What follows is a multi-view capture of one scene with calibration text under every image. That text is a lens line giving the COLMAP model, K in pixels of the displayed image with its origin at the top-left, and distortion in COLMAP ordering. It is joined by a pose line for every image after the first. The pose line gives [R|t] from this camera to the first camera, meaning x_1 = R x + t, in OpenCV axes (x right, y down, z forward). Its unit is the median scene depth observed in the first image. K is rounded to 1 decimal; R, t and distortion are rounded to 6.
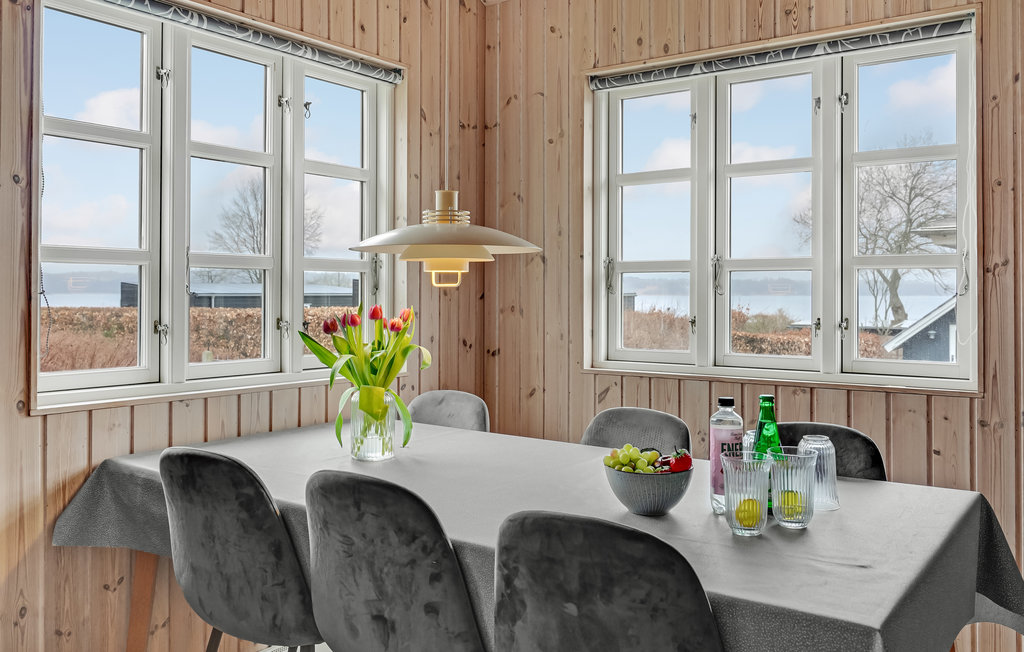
lens RADIAL K [[888.1, 0, 509.1], [0, 888.1, 286.4], [0, 0, 1]] dist [0.019454, 0.002401]
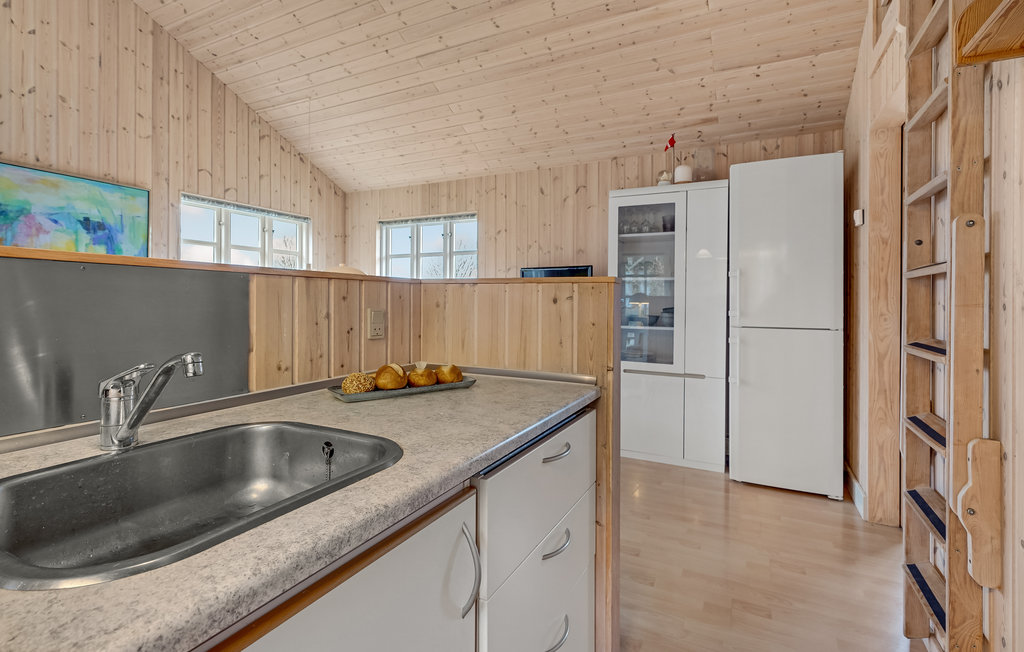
lens RADIAL K [[480.9, 0, 510.1], [0, 480.9, 303.4], [0, 0, 1]] dist [0.003103, 0.002678]
pose [[0.989555, 0.005368, 0.144055, 0.334130], [-0.007837, 0.999832, 0.016577, 0.008249], [-0.143942, -0.017533, 0.989431, -0.738129]]
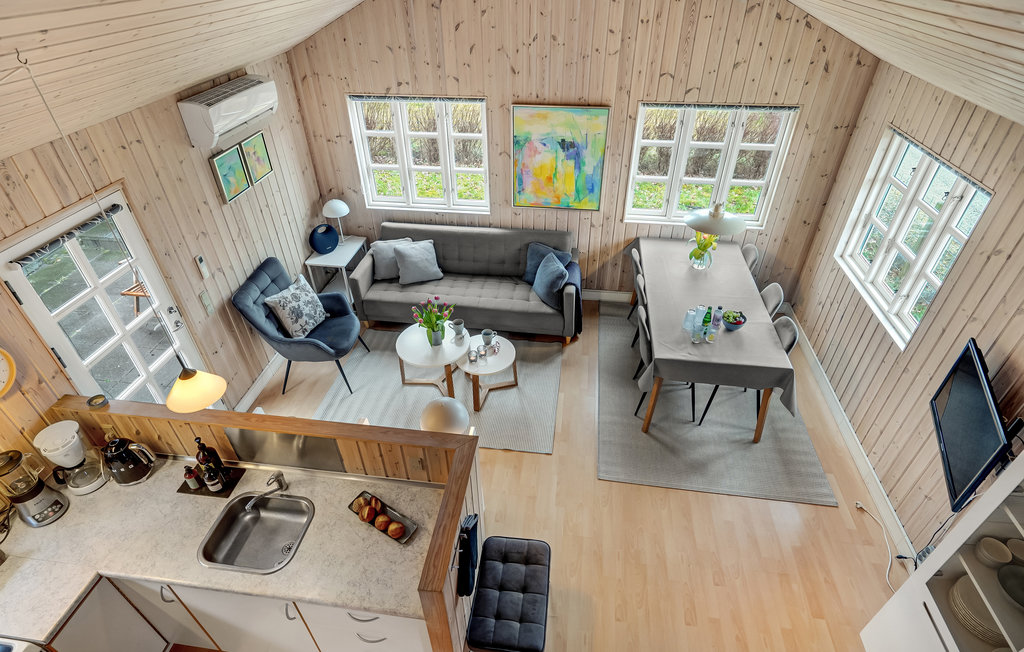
lens RADIAL K [[519.2, 0, 507.1], [0, 519.2, 325.9], [0, 0, 1]] dist [-0.000773, 0.001841]
pose [[0.456998, 0.524626, -0.718276, 0.857219], [0.030846, 0.797701, 0.602263, -0.676740], [0.888933, -0.297389, 0.348365, -0.317948]]
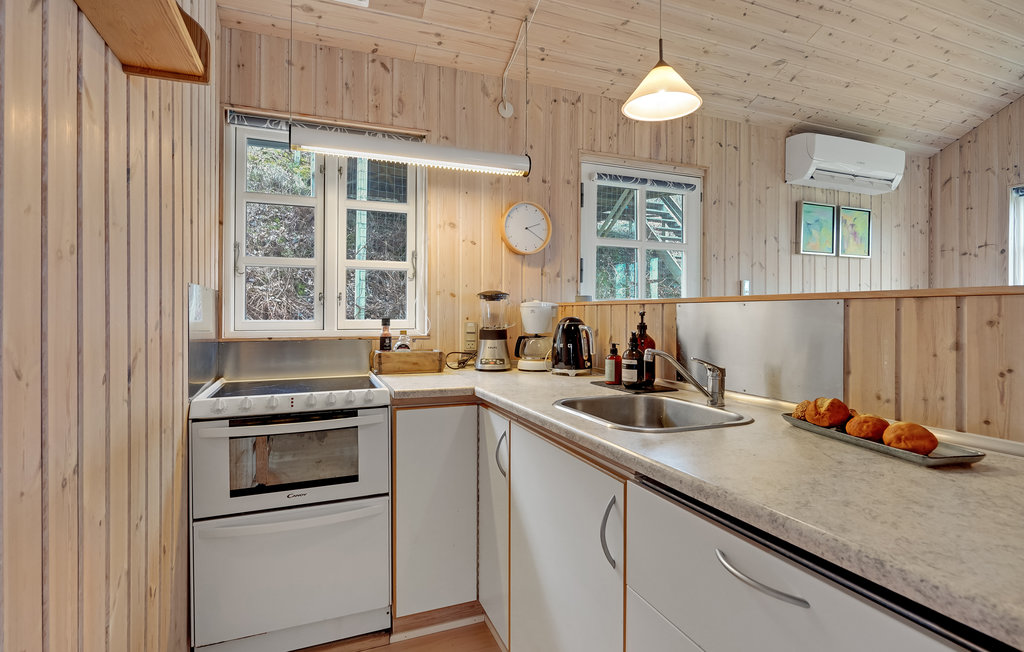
lens RADIAL K [[500.8, 0, 505.0], [0, 500.8, 312.4], [0, 0, 1]] dist [-0.013424, 0.003342]
pose [[-0.550804, -0.006890, -0.834606, 0.692654], [0.006542, 0.999900, -0.012572, 0.006939], [0.834609, -0.012384, -0.550704, -0.337184]]
